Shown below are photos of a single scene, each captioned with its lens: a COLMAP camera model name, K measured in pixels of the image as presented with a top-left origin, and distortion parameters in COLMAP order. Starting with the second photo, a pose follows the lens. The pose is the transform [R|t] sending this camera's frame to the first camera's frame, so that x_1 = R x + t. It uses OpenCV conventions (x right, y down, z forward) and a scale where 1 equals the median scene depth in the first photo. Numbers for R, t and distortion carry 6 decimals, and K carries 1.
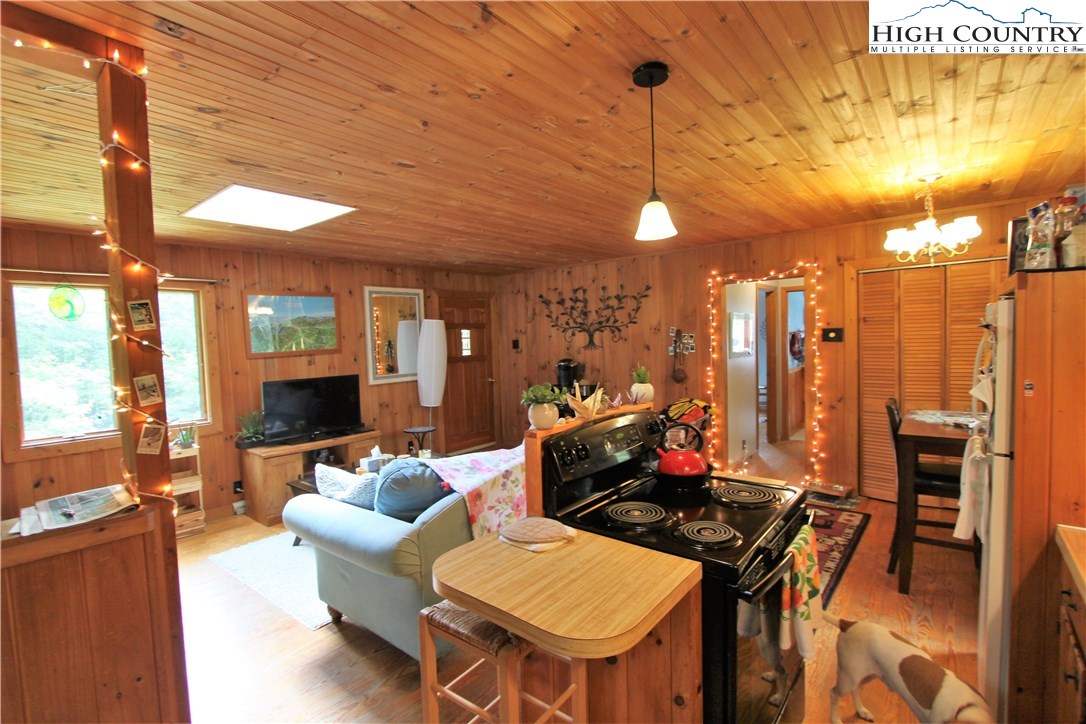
lens RADIAL K [[503.8, 0, 542.4], [0, 503.8, 365.8], [0, 0, 1]] dist [-0.001172, 0.000016]
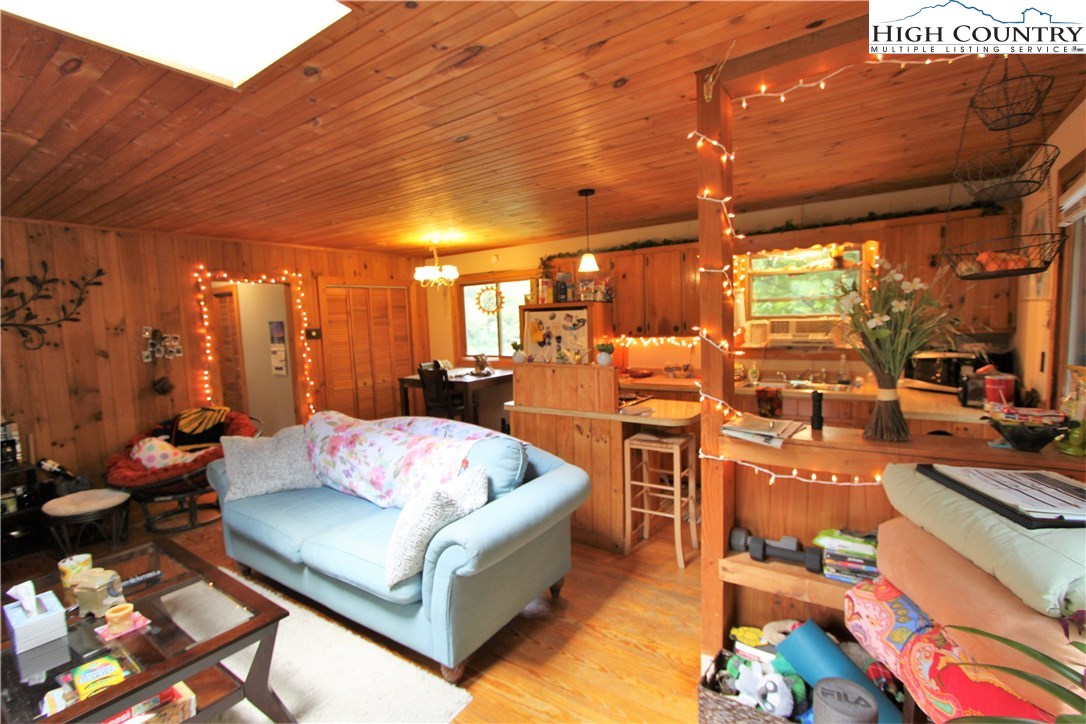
lens RADIAL K [[503.8, 0, 541.3], [0, 503.8, 363.7], [0, 0, 1]] dist [-0.001172, 0.000016]
pose [[-0.057141, -0.049573, 0.997135, -0.588485], [0.099417, 0.993520, 0.055090, -0.000366], [-0.993404, 0.102280, -0.051842, 0.436491]]
